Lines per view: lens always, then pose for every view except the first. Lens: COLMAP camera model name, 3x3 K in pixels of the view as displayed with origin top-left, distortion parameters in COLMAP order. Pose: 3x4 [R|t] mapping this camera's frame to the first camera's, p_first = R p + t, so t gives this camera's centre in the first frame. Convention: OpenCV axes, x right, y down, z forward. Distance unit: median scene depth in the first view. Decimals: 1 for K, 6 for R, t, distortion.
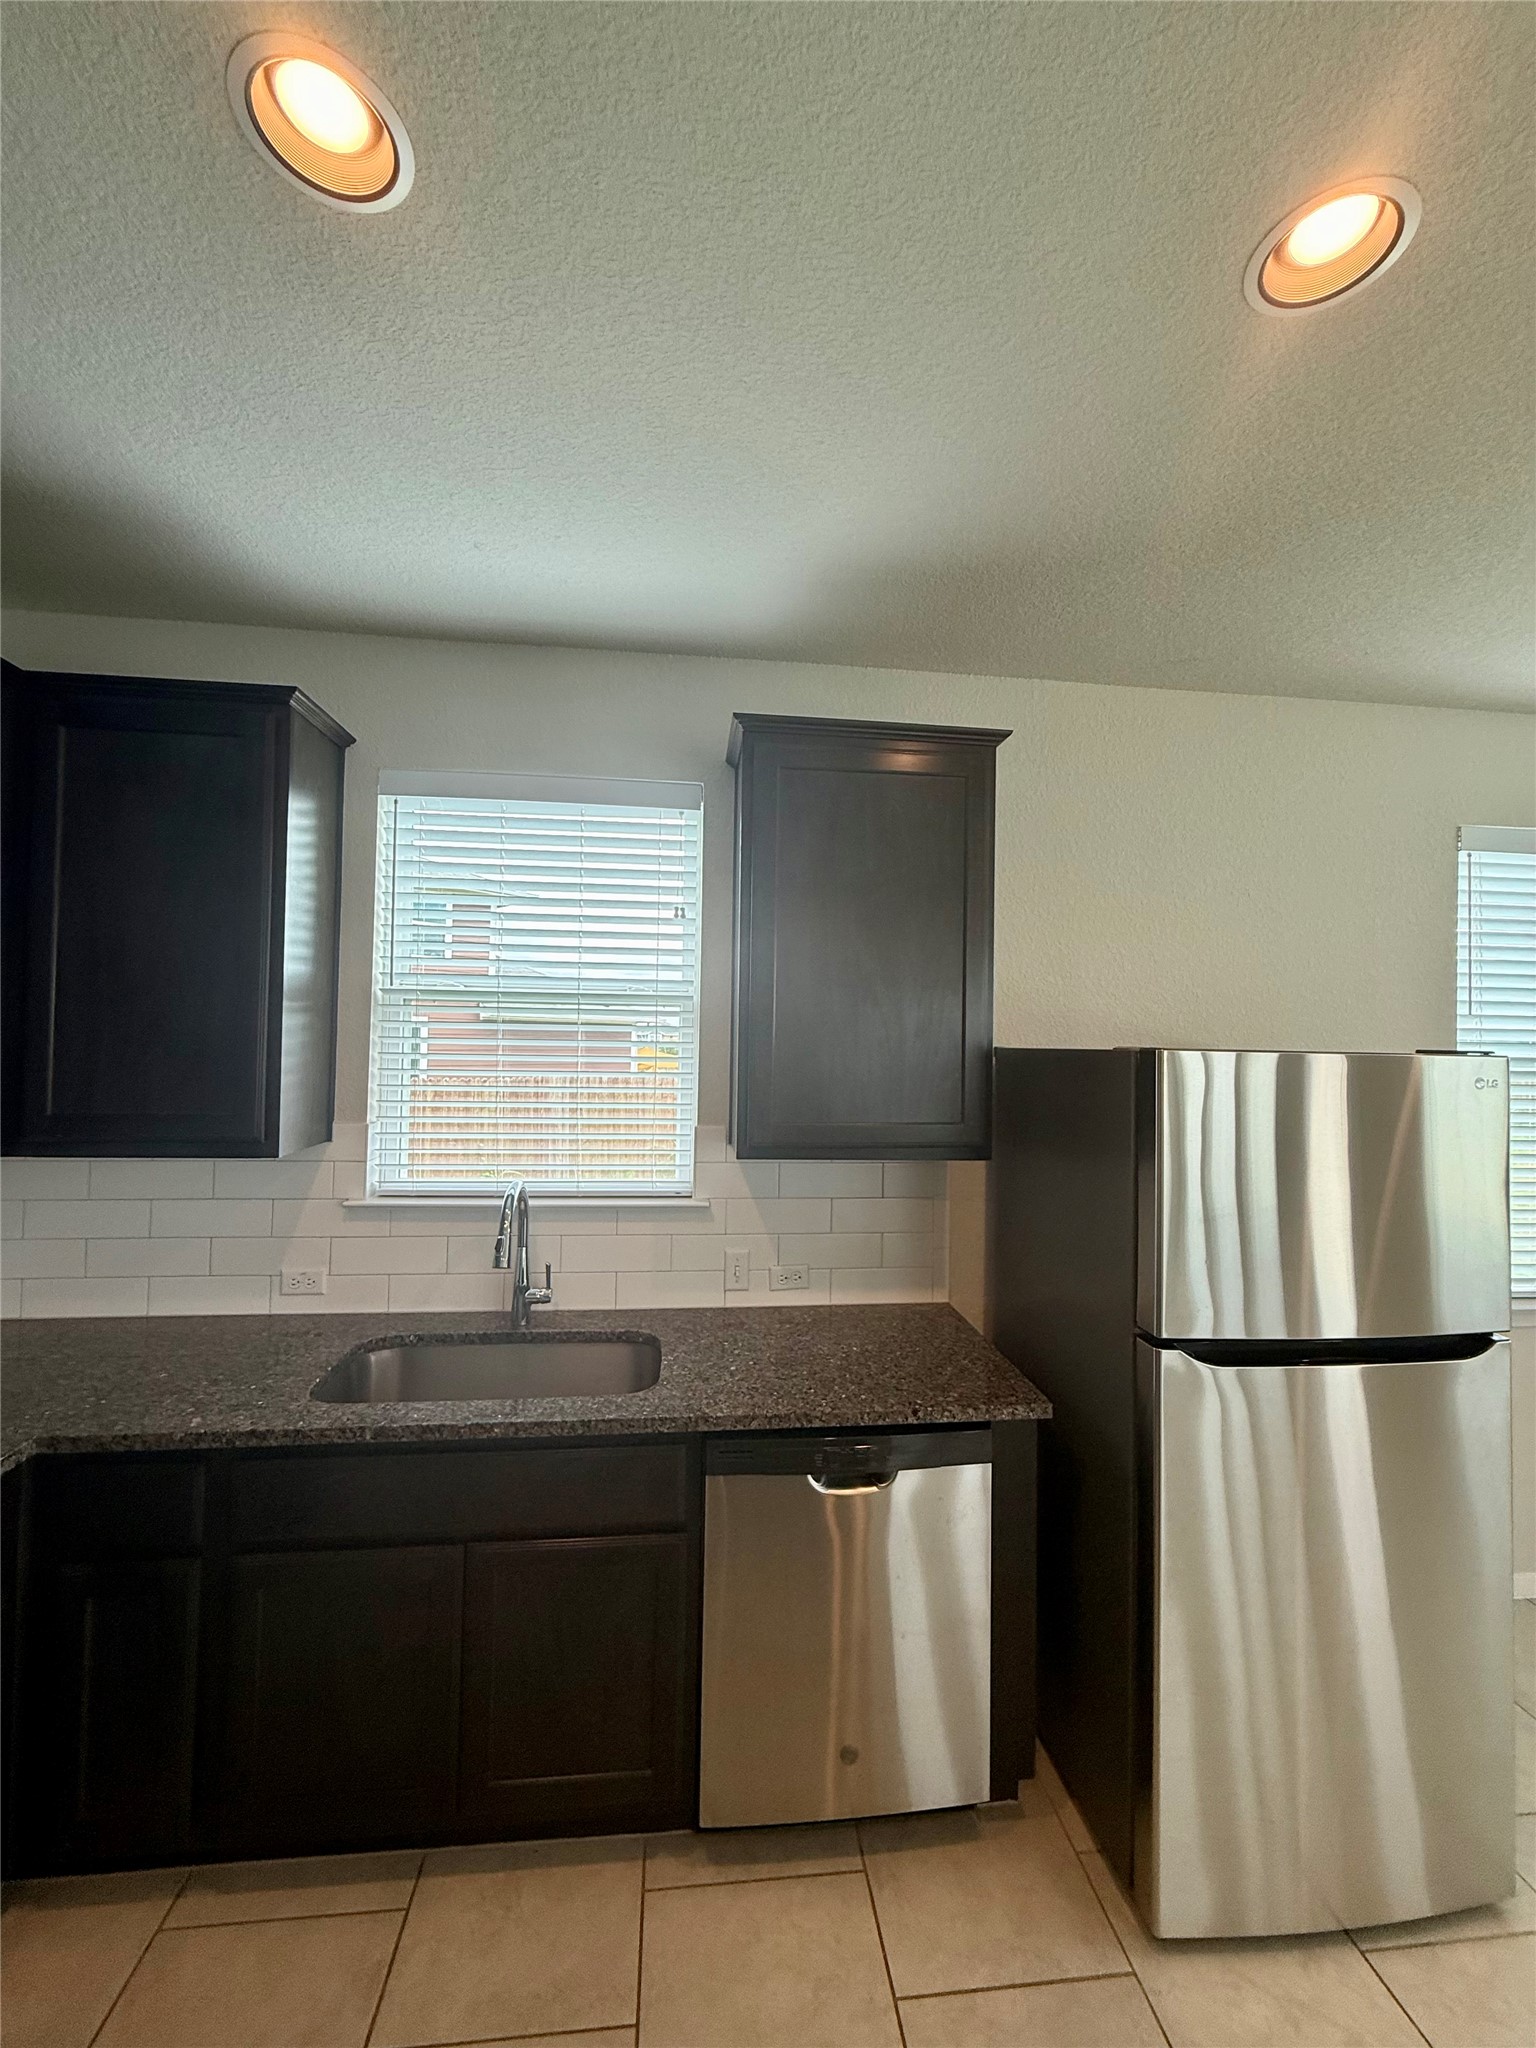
lens RADIAL K [[824.8, 0, 791.8], [0, 824.8, 1017.7], [0, 0, 1]] dist [-0.000695, 0.000003]
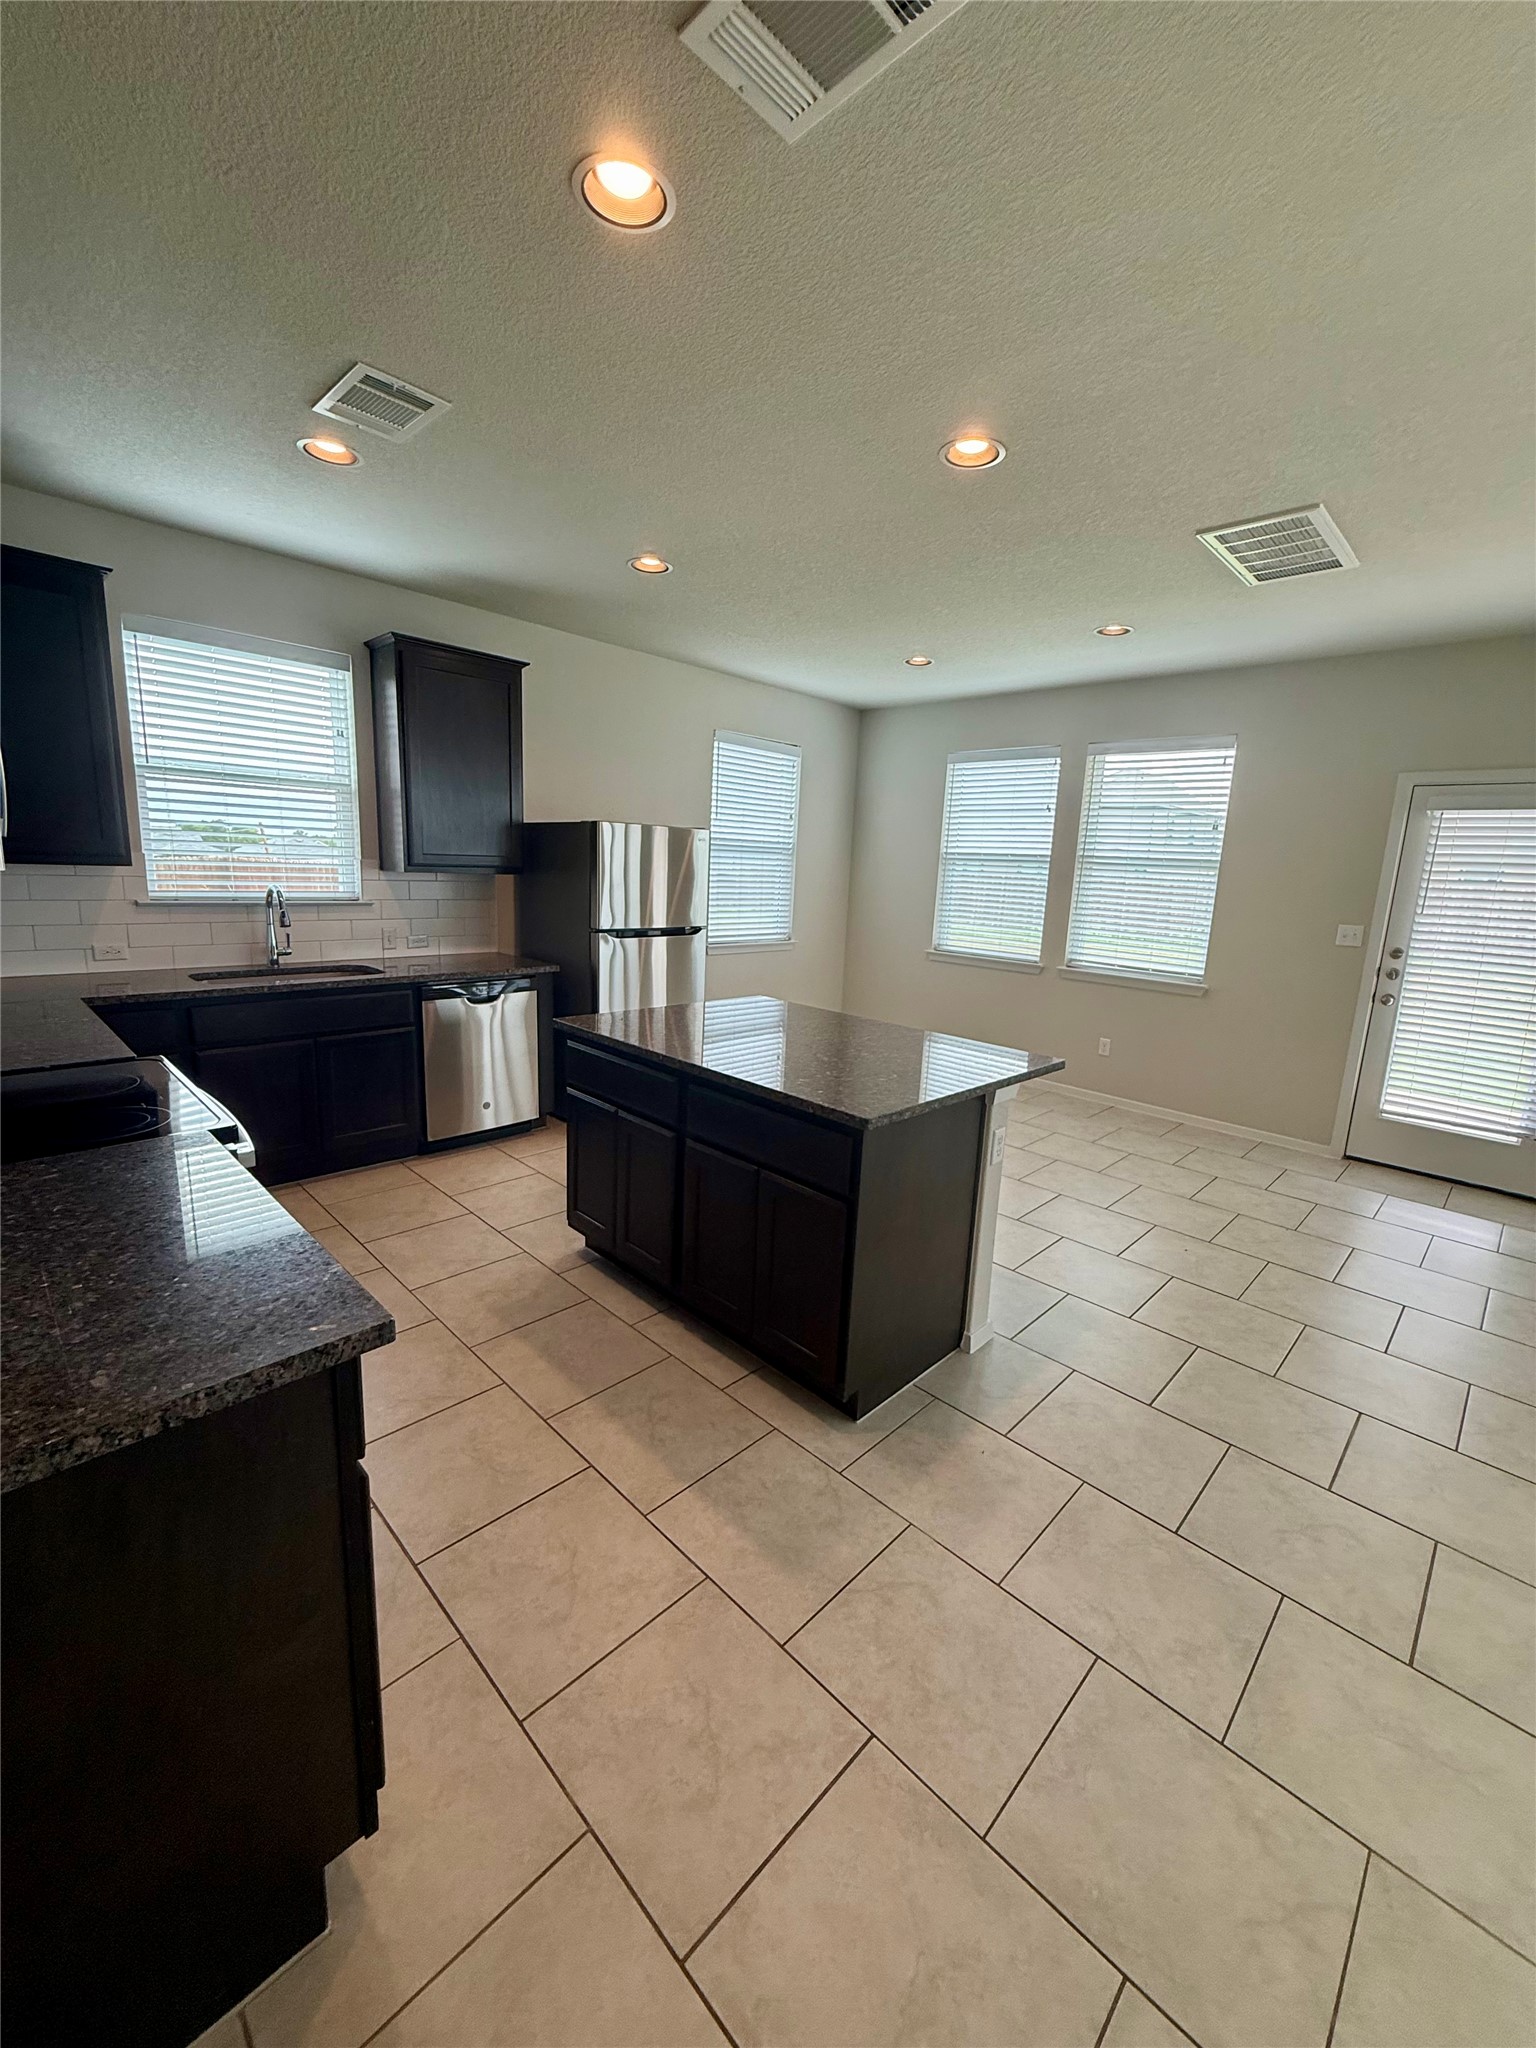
lens RADIAL K [[814.6, 0, 767.1], [0, 814.6, 1020.5], [0, 0, 1]] dist [-0.001109, -0.000112]
pose [[0.794570, -0.105846, 0.597876, -0.579183], [-0.038920, 0.973784, 0.224119, 0.046471], [-0.605924, -0.201347, 0.769620, -1.122132]]
